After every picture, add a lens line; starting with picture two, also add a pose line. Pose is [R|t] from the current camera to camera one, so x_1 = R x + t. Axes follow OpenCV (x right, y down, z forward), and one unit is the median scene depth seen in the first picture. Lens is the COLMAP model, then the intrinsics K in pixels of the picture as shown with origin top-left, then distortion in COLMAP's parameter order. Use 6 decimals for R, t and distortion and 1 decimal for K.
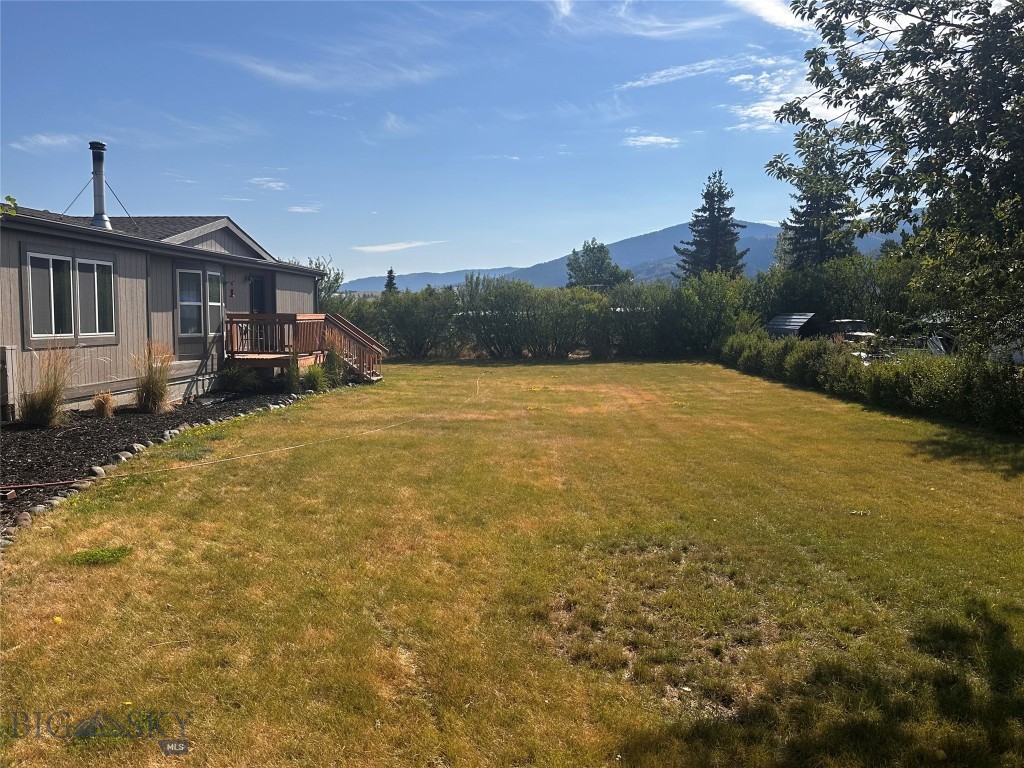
lens RADIAL K [[834.2, 0, 513.1], [0, 834.2, 377.8], [0, 0, 1]] dist [0.127448, -0.193738]
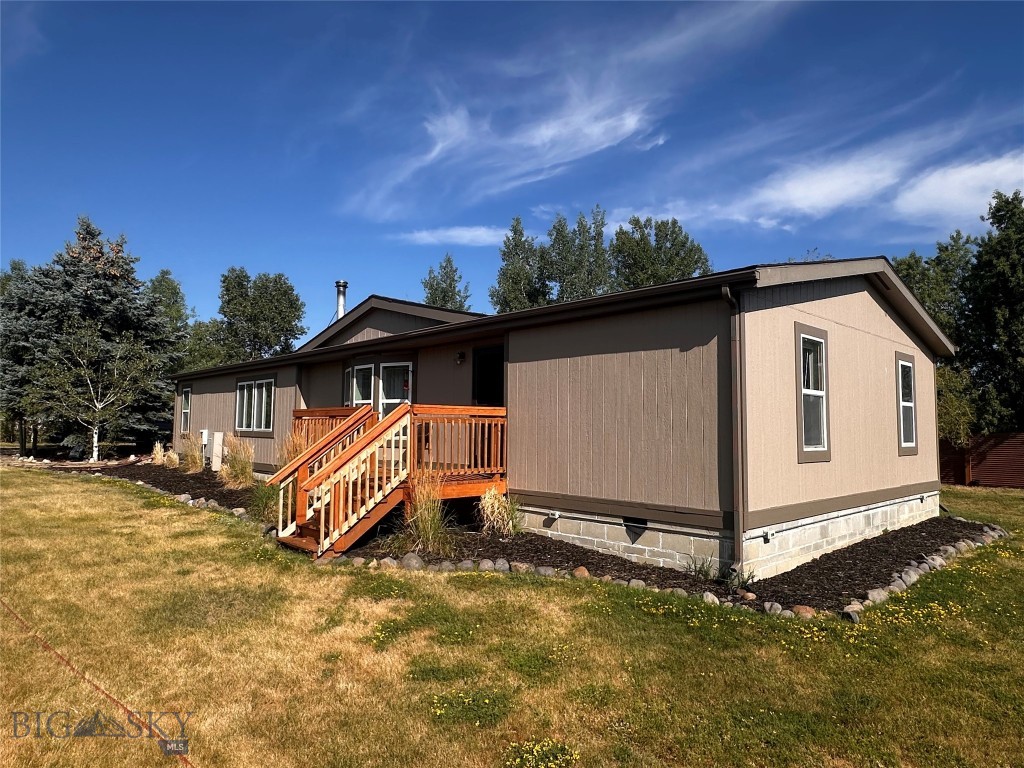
lens RADIAL K [[646.9, 0, 512.0], [0, 646.9, 384.0], [0, 0, 1]] dist [0.002676, -0.000122]
pose [[-0.659094, -0.063247, -0.749396, 0.056234], [-0.066086, 0.997474, -0.026061, -0.148026], [0.749151, 0.032348, -0.661609, 2.329410]]
